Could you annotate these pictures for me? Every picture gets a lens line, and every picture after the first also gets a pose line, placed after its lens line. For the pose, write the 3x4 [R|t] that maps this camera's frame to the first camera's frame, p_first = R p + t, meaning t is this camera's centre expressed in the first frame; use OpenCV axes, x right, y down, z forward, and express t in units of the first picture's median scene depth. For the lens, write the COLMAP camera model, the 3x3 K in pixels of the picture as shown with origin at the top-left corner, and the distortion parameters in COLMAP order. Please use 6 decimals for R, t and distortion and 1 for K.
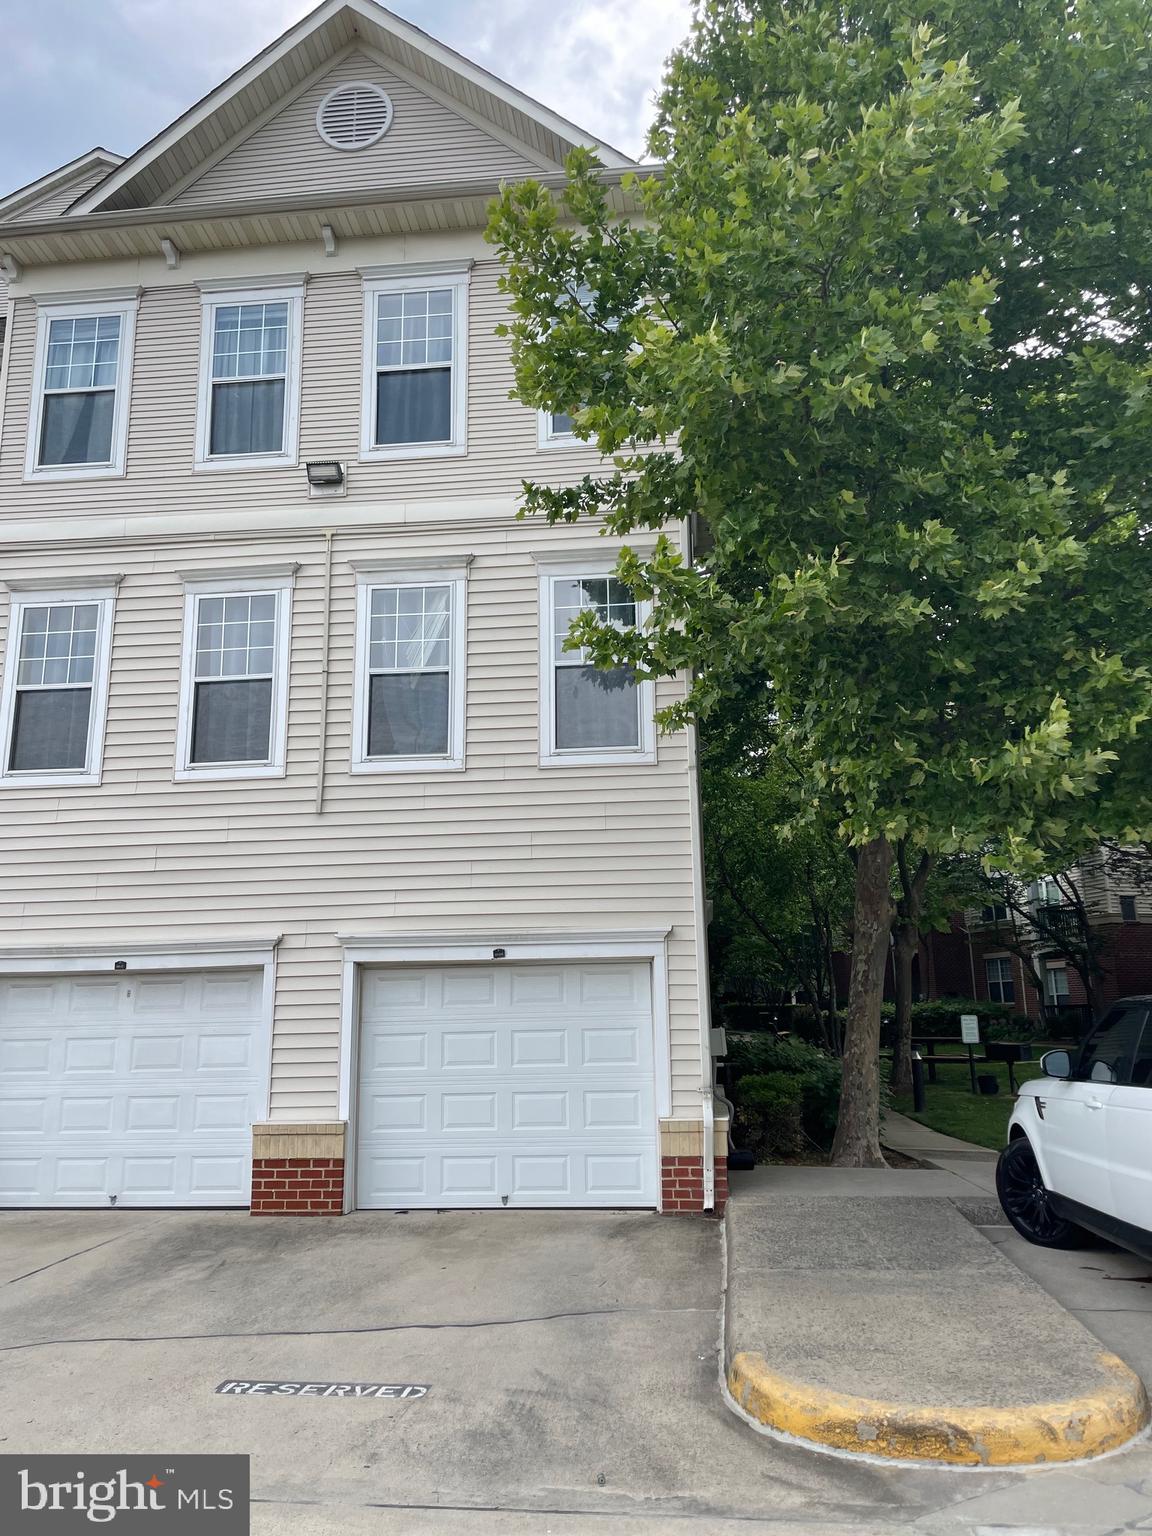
lens RADIAL K [[1168.9, 0, 576.0], [0, 1168.9, 768.0], [0, 0, 1]] dist [0.085367, -0.110848]
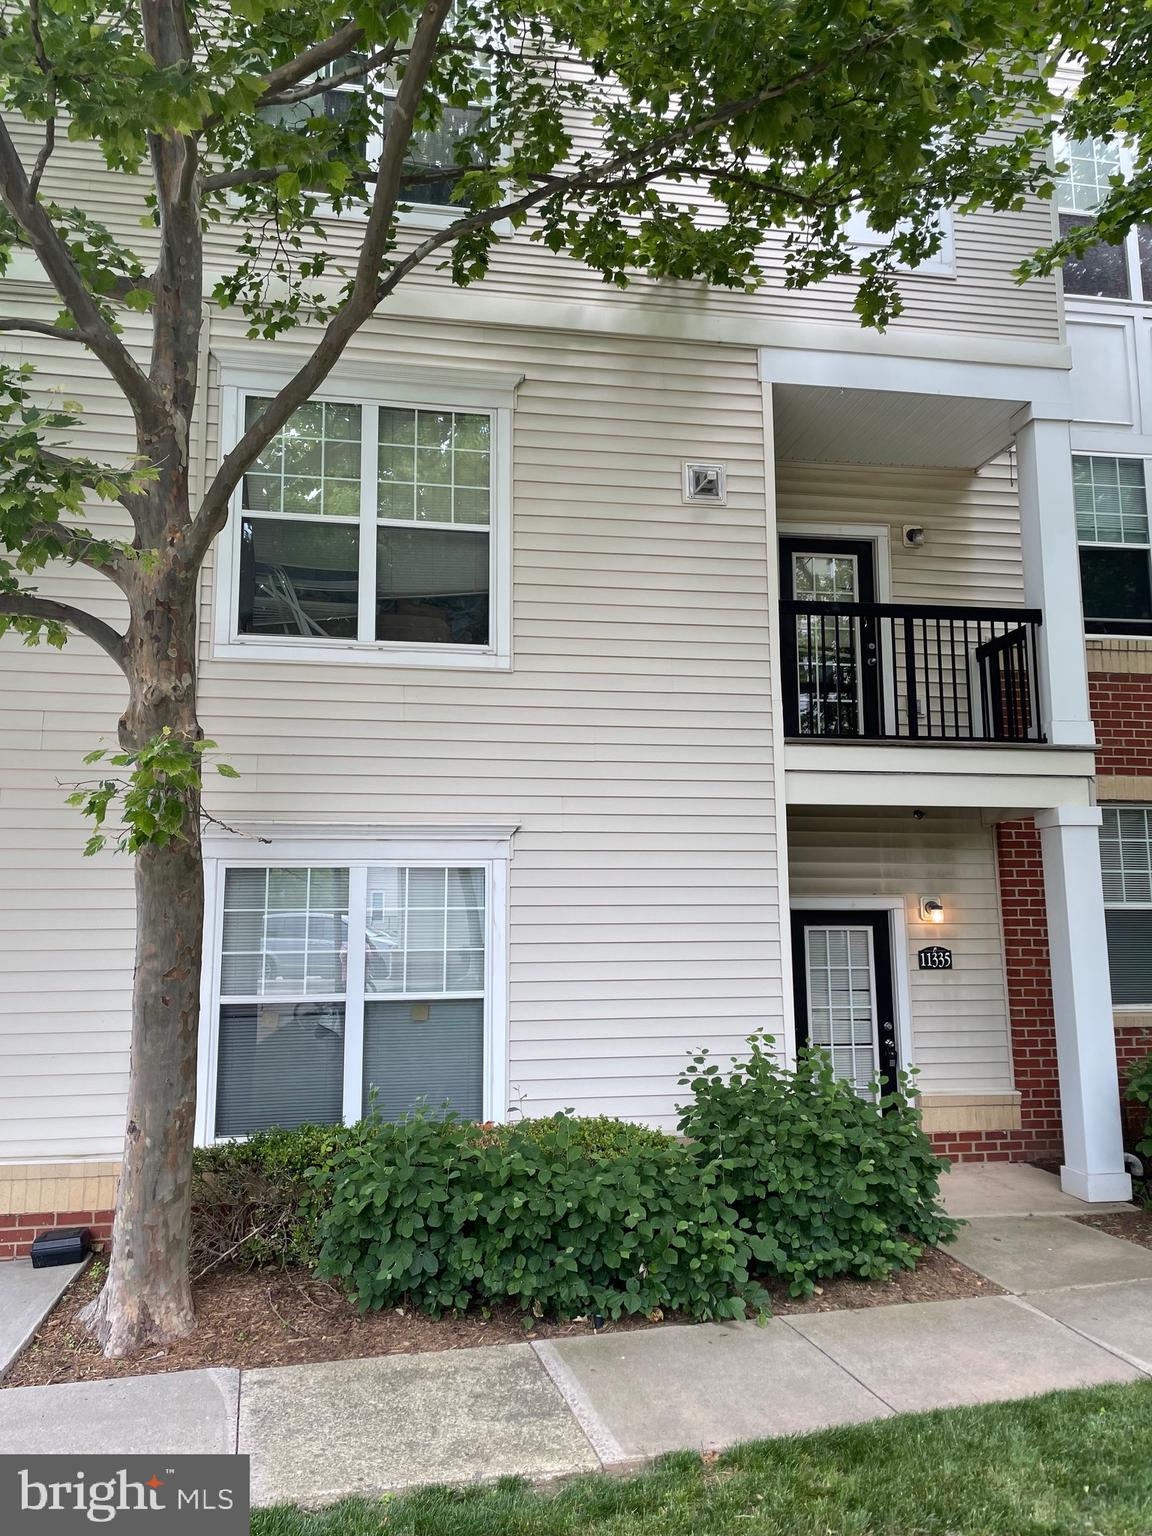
lens RADIAL K [[1168.9, 0, 576.0], [0, 1168.9, 768.0], [0, 0, 1]] dist [0.085367, -0.110848]
pose [[0.961140, 0.050828, 0.271341, -0.415630], [-0.073050, 0.994695, 0.072429, 0.013051], [-0.266221, -0.089436, 0.959754, 0.223019]]
